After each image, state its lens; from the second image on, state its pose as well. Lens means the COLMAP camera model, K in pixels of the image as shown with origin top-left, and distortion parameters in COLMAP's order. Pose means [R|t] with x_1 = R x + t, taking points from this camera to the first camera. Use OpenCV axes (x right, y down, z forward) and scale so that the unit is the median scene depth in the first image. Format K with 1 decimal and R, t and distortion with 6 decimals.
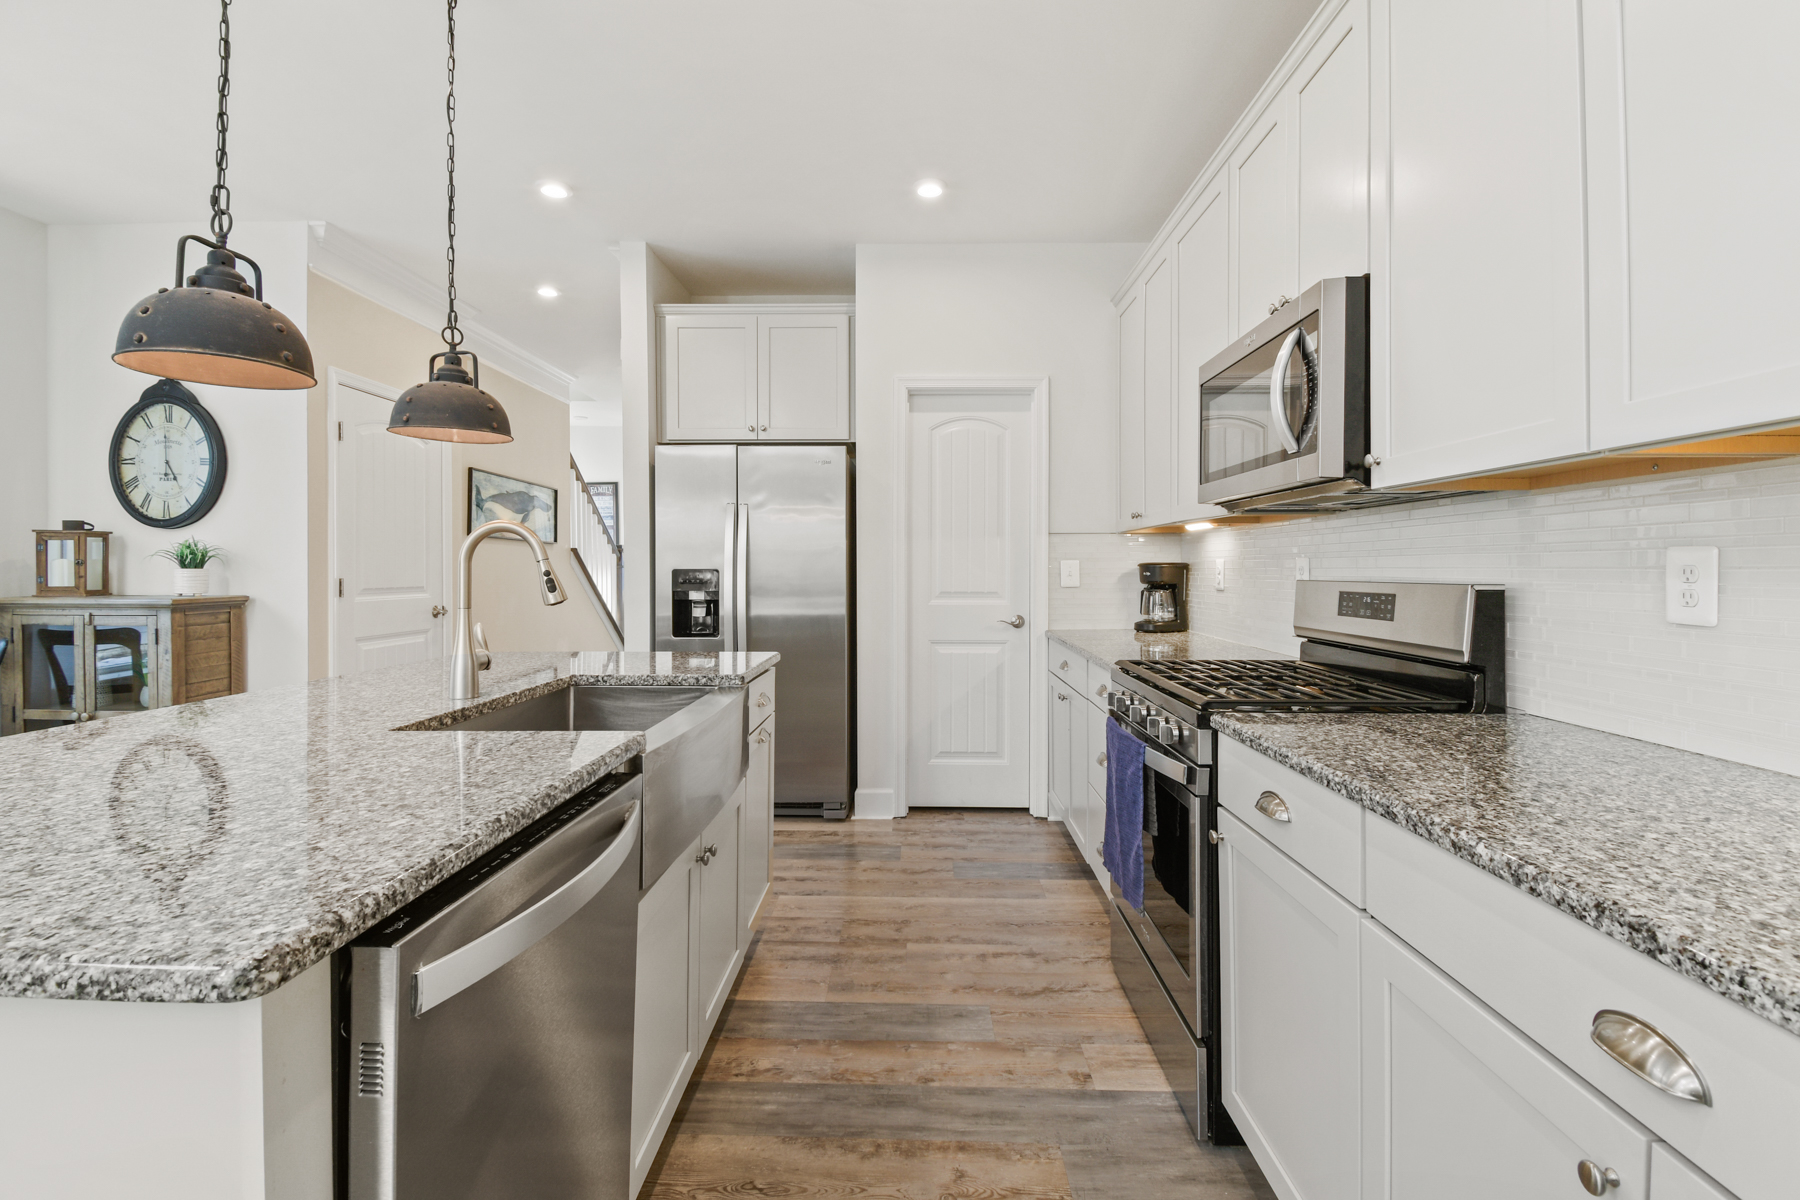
lens RADIAL K [[816.7, 0, 915.4], [0, 816.7, 559.4], [0, 0, 1]] dist [0.017010, -0.017705]
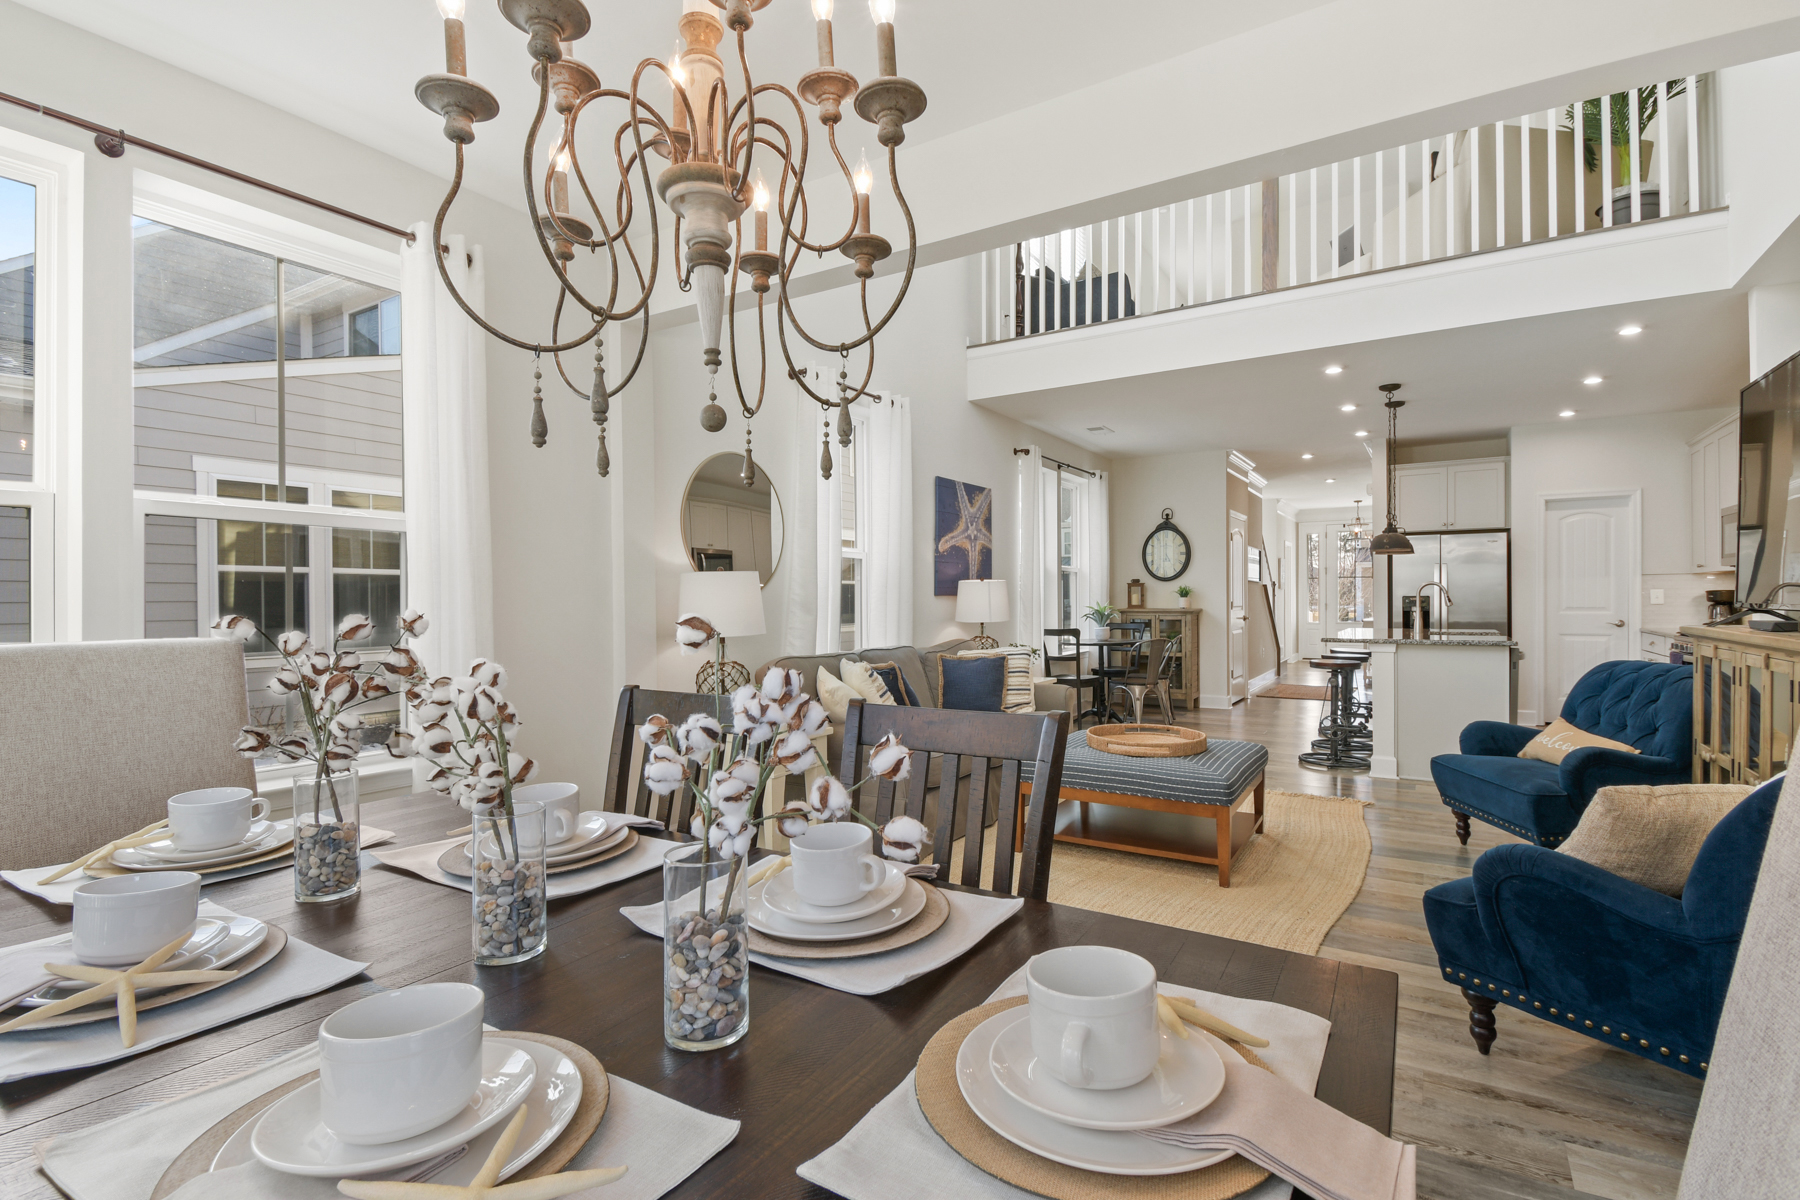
lens RADIAL K [[829.5, 0, 890.2], [0, 829.5, 597.3], [0, 0, 1]] dist [-0.006150, -0.001460]
pose [[0.844257, -0.006449, -0.535900, -0.284094], [0.012028, 0.999904, 0.006916, -0.015871], [0.535804, -0.012285, 0.844253, -1.538856]]
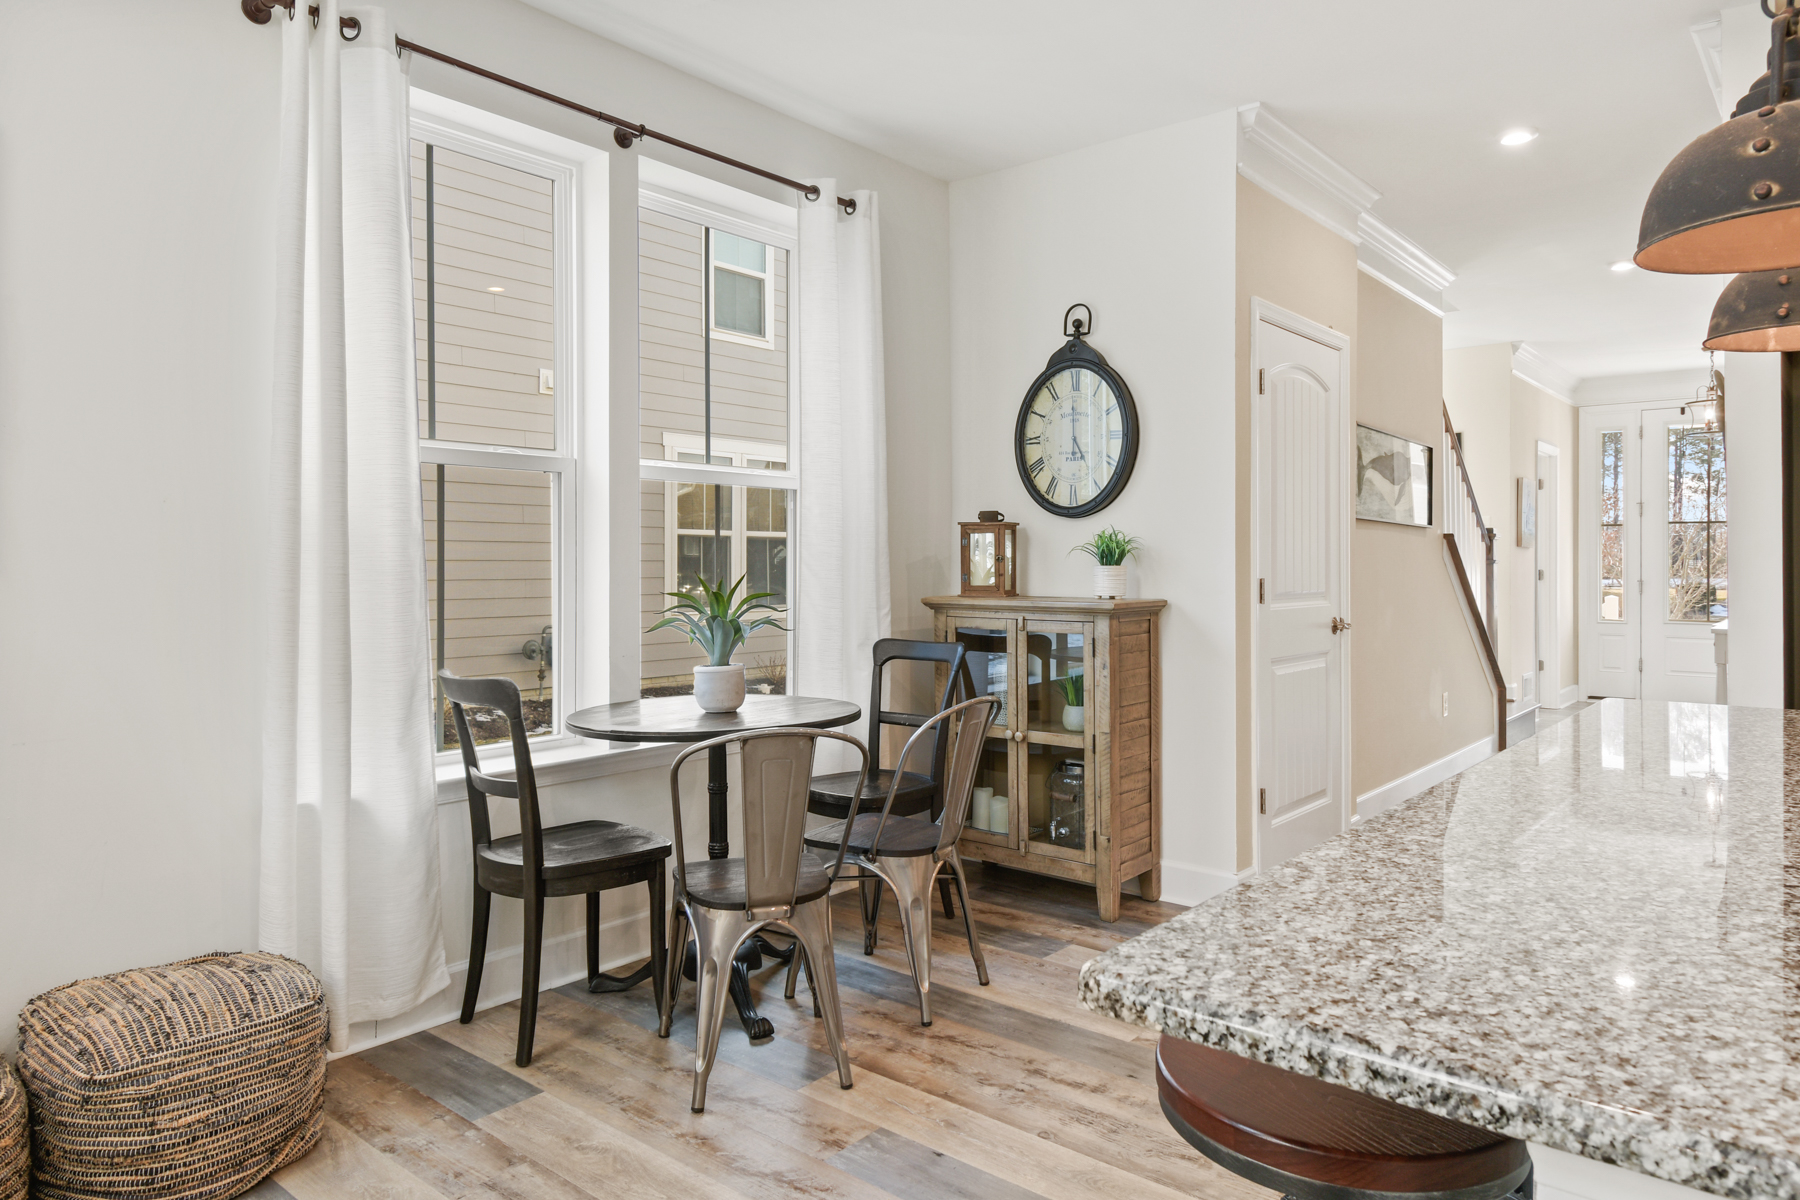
lens RADIAL K [[1136.1, 0, 867.5], [0, 1136.1, 560.2], [0, 0, 1]] dist [0.003075, -0.006677]
pose [[0.763175, -0.002084, -0.646189, -0.325391], [0.007855, 0.999951, 0.006051, -0.002813], [0.646145, -0.009694, 0.763153, -0.026769]]
